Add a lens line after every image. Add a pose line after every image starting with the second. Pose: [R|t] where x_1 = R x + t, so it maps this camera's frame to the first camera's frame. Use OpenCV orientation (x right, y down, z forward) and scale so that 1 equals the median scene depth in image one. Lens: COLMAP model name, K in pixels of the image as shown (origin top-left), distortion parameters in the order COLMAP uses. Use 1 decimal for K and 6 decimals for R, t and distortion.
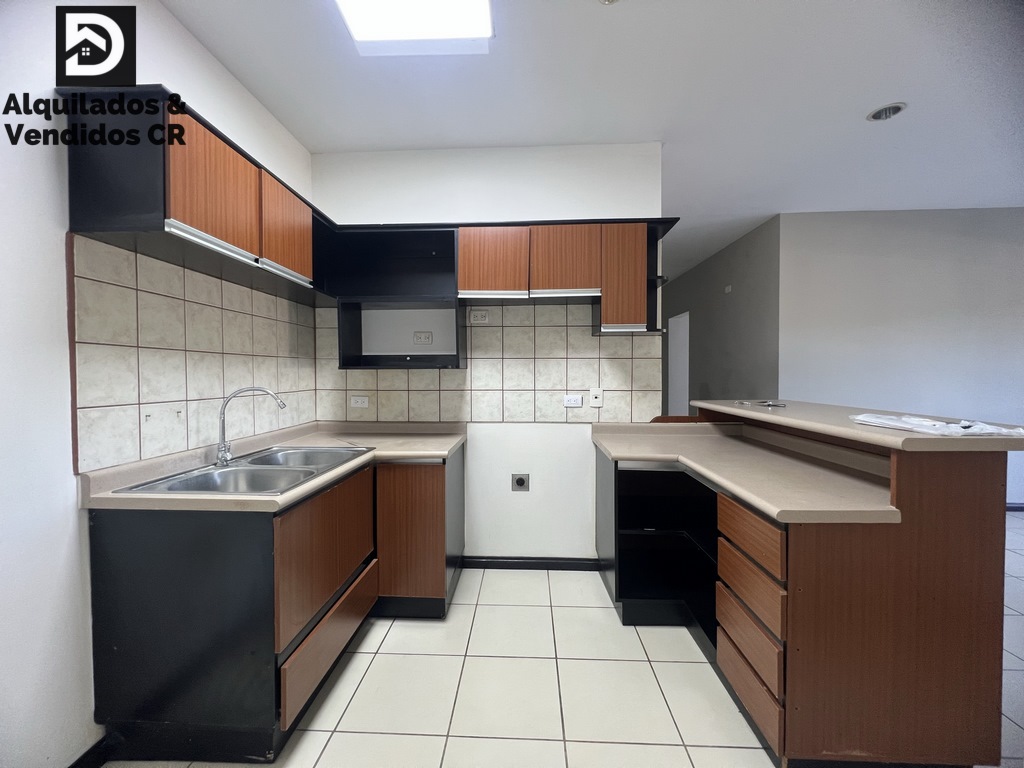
lens RADIAL K [[411.0, 0, 511.1], [0, 411.0, 382.6], [0, 0, 1]] dist [-0.000407, -0.000277]
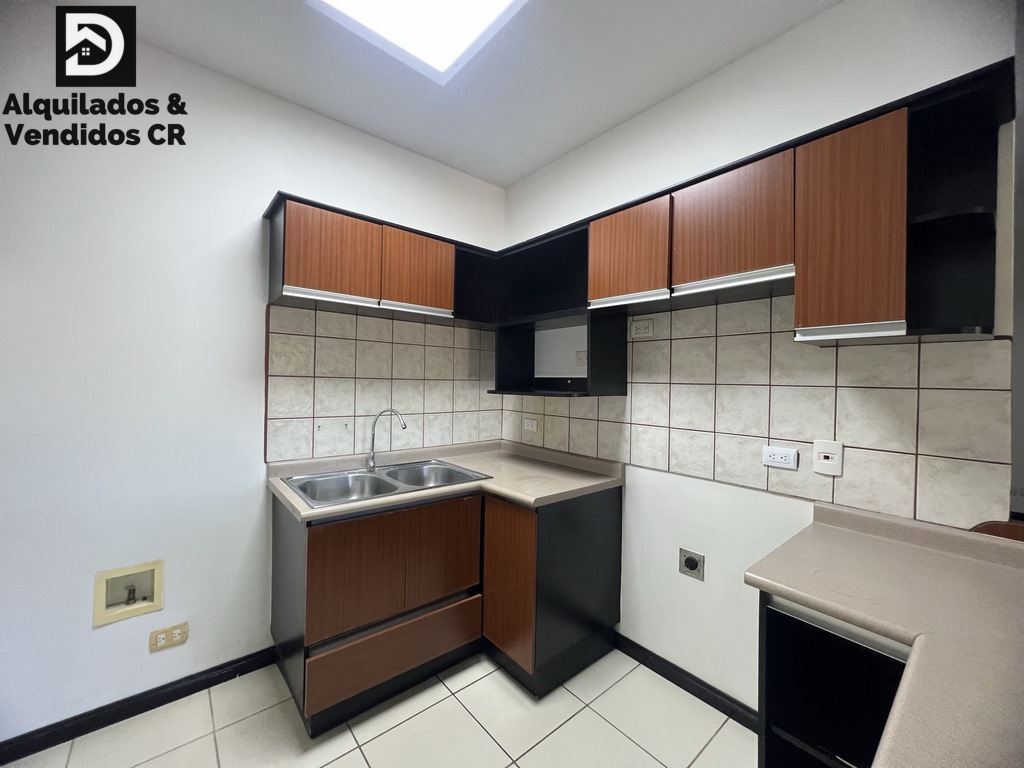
lens RADIAL K [[411.0, 0, 511.1], [0, 411.0, 382.6], [0, 0, 1]] dist [-0.000407, -0.000277]
pose [[0.675196, 0.016690, -0.737449, 0.336664], [-0.036070, 0.999295, -0.010409, -0.044738], [0.736755, 0.033628, 0.675323, 0.317780]]
